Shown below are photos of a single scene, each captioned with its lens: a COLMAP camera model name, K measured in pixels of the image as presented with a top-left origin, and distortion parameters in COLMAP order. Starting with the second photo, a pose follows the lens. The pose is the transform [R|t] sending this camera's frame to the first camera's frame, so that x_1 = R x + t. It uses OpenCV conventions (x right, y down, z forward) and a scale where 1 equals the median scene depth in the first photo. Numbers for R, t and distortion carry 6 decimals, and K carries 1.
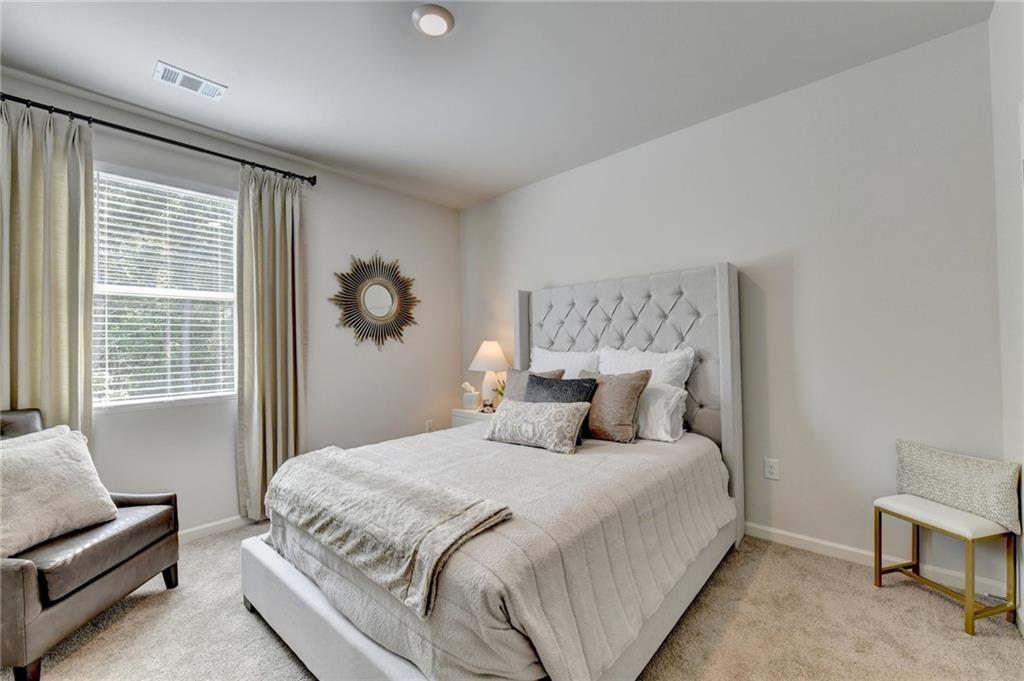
lens RADIAL K [[406.9, 0, 516.7], [0, 406.9, 340.9], [0, 0, 1]] dist [-0.008543, 0.000020]
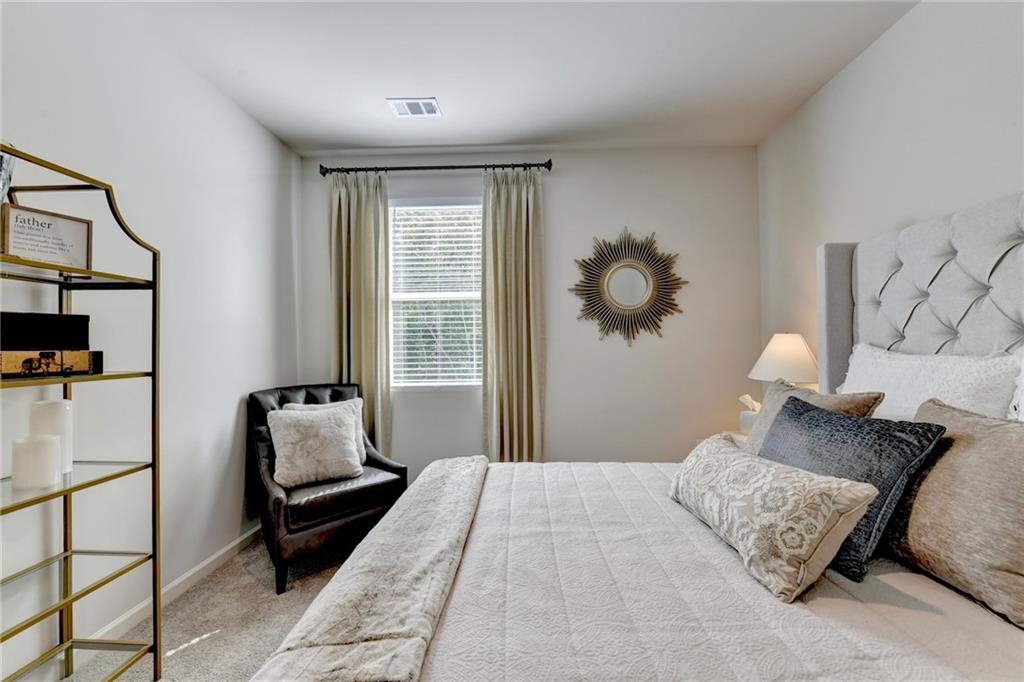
lens RADIAL K [[406.9, 0, 516.7], [0, 406.9, 341.4], [0, 0, 1]] dist [-0.008543, 0.000020]
pose [[0.645718, 0.005575, -0.763556, 0.177946], [0.006333, 0.999900, 0.012656, 0.002166], [0.763550, -0.013008, 0.645618, 0.338801]]
